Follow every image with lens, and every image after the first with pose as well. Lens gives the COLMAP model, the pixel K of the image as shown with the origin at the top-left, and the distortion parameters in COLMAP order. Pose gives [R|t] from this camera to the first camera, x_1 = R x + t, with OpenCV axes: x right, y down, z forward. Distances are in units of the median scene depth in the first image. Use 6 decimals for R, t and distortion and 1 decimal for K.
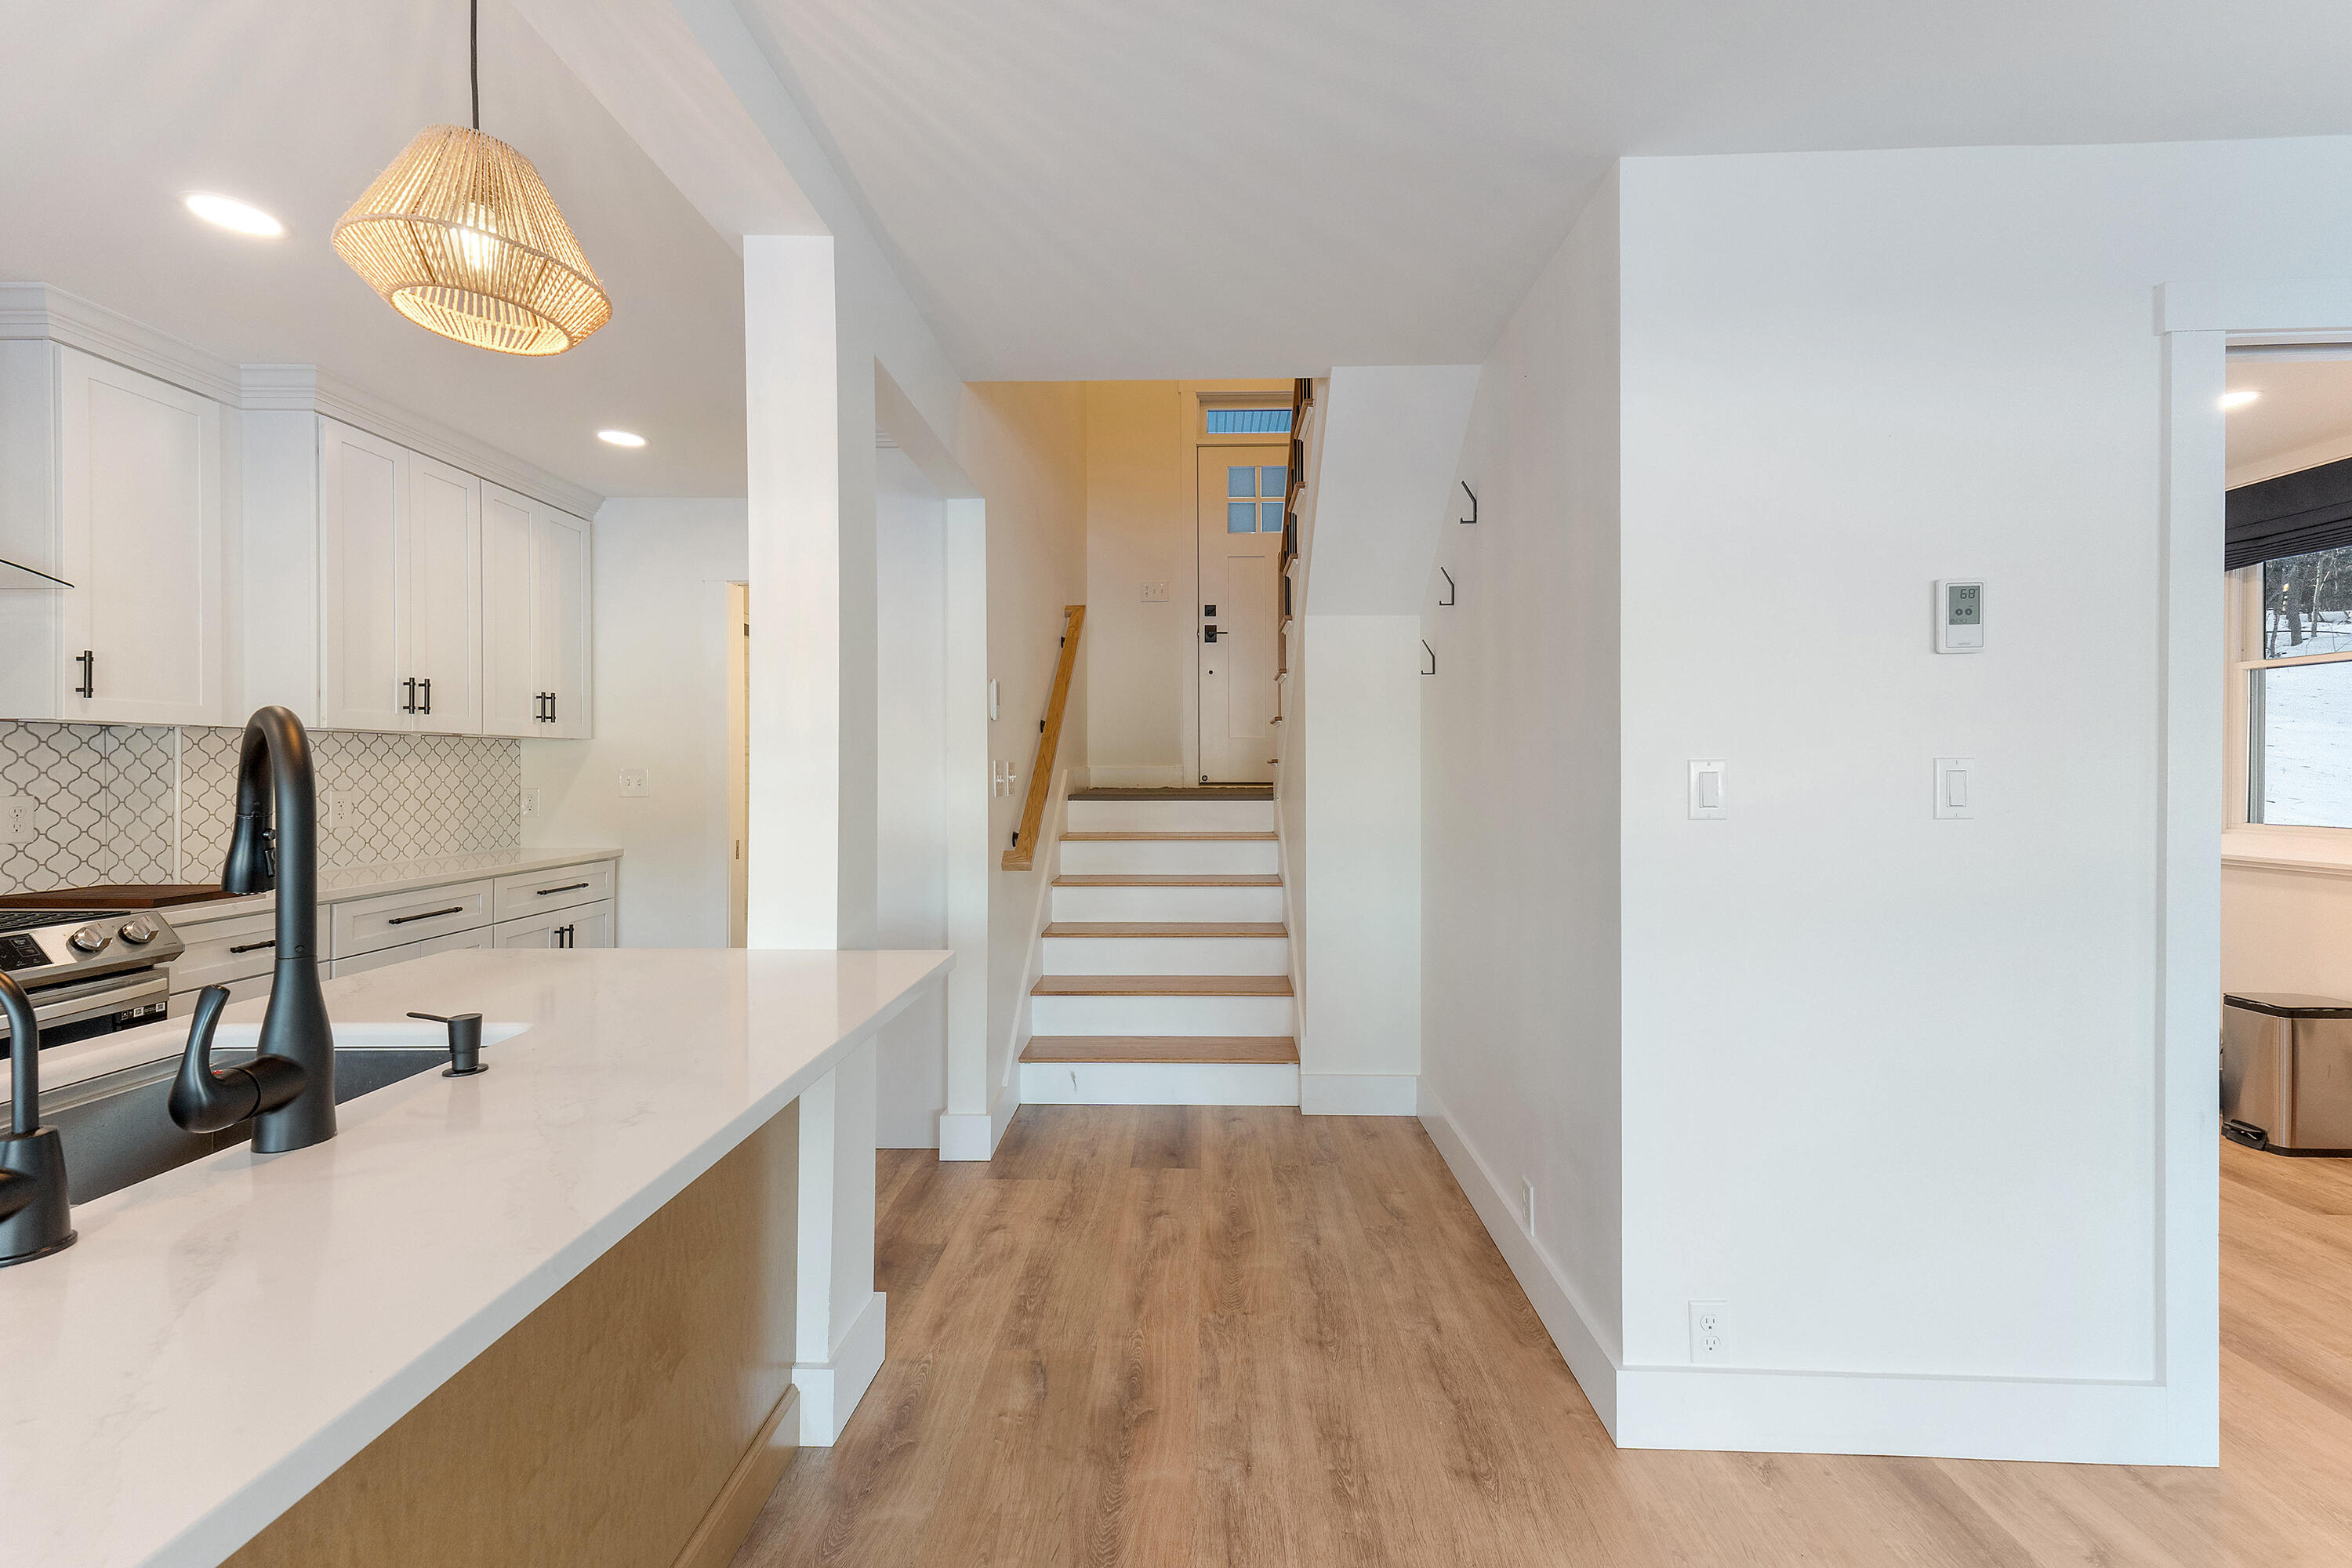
lens RADIAL K [[975.3, 0, 1159.0], [0, 975.3, 782.4], [0, 0, 1]] dist [0.017567, -0.000034]
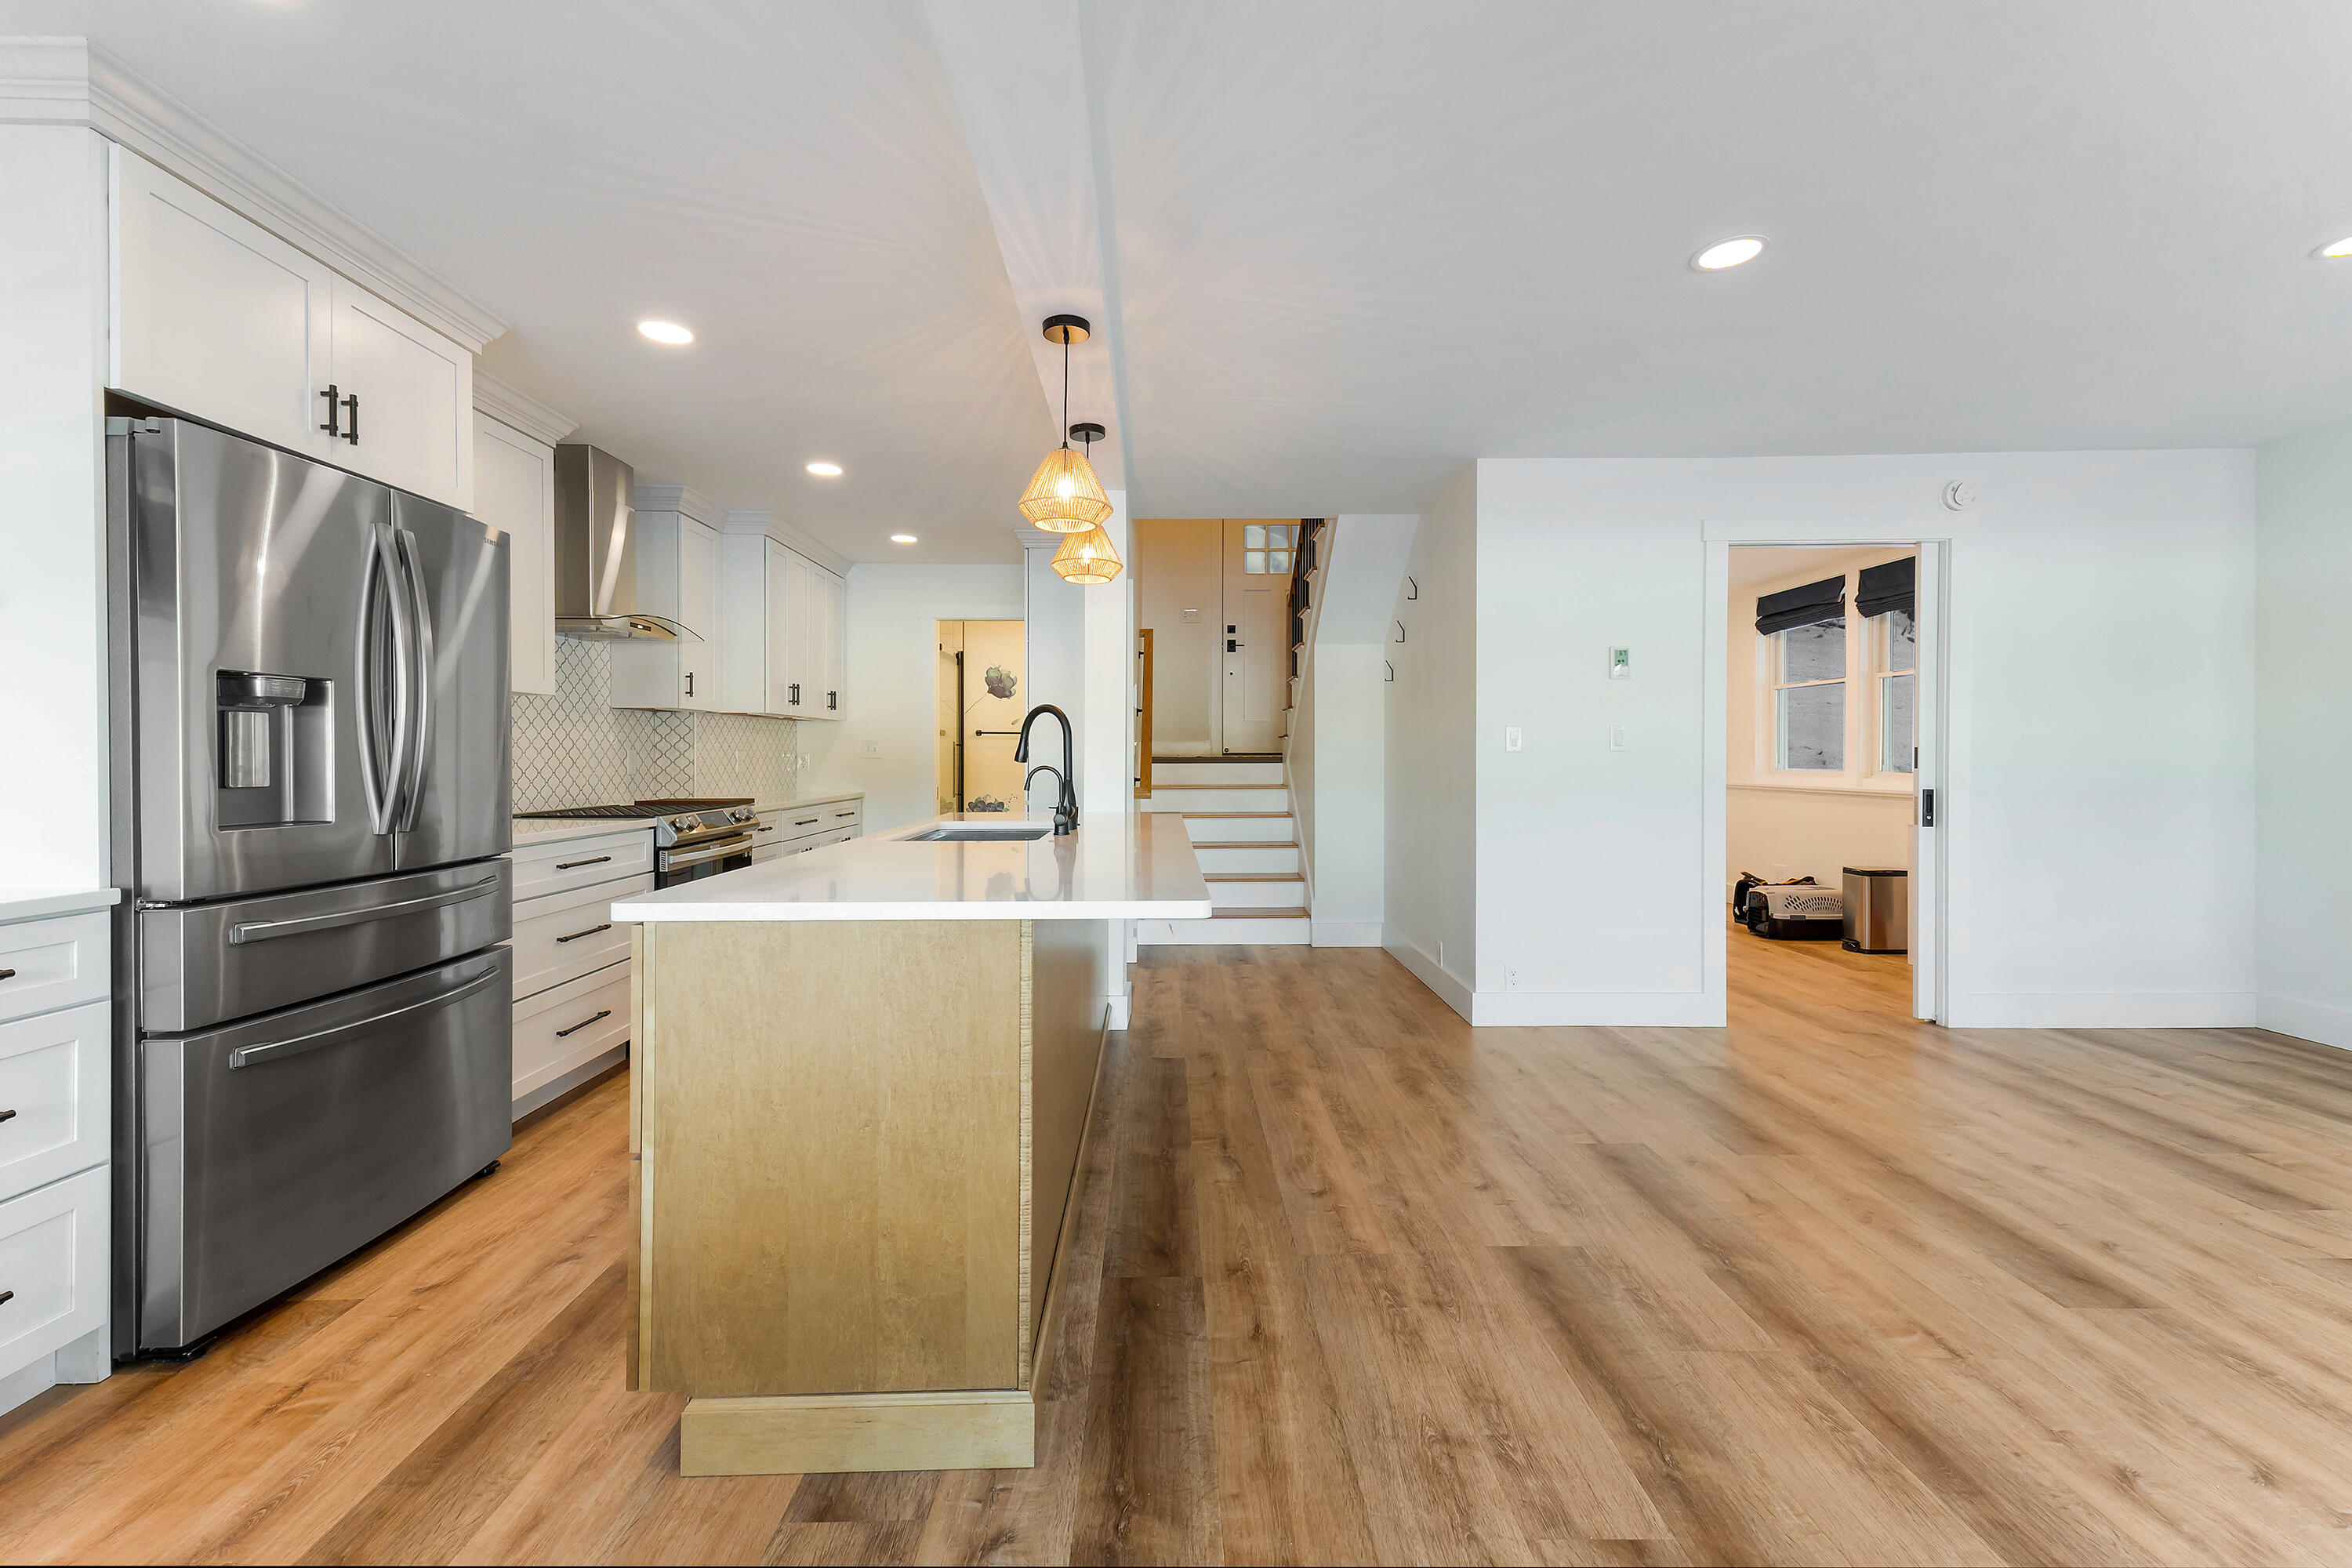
lens RADIAL K [[958.5, 0, 1160.9], [0, 958.5, 781.0], [0, 0, 1]] dist [0.027551, -0.005749]
pose [[0.999102, -0.003142, 0.042264, -0.178760], [0.002656, 0.999930, 0.011548, 0.039673], [-0.042297, -0.011425, 0.999040, -0.606907]]
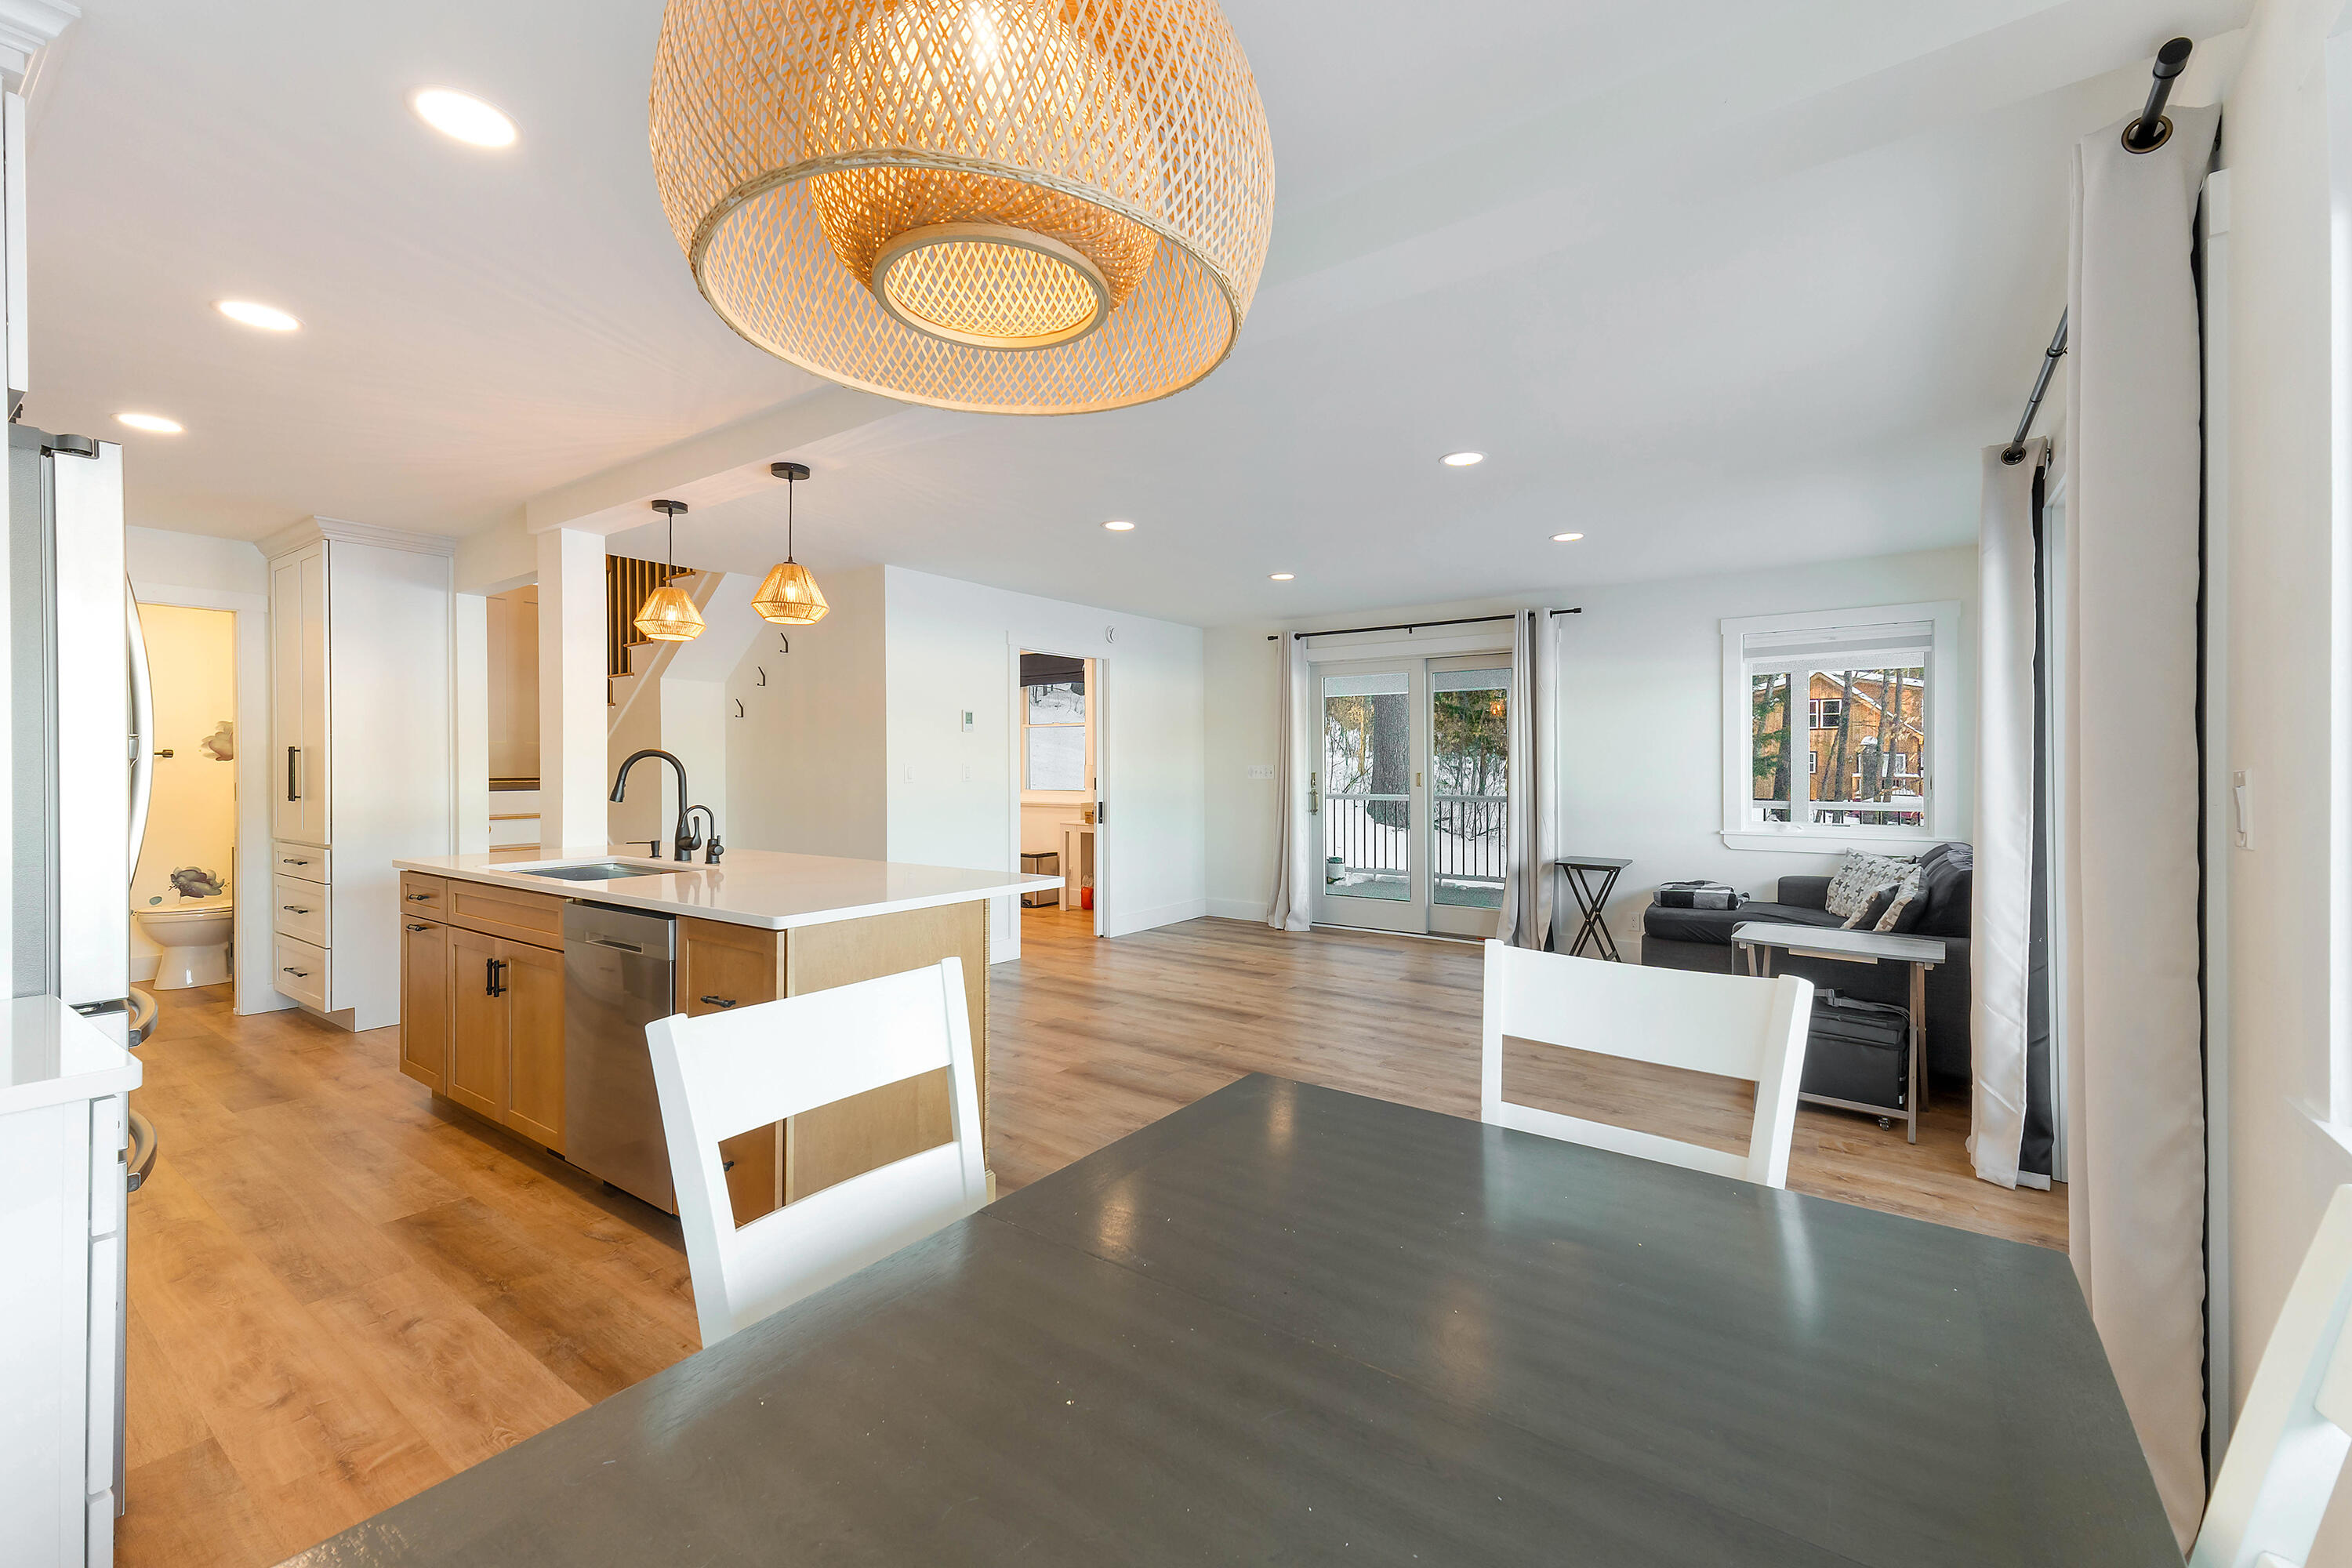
lens RADIAL K [[967.5, 0, 1164.0], [0, 967.5, 781.2], [0, 0, 1]] dist [0.031977, -0.007556]
pose [[0.563783, -0.012644, 0.825826, -0.774896], [0.013964, 0.999886, 0.005776, 0.013802], [-0.825805, 0.008275, 0.563895, -0.716589]]
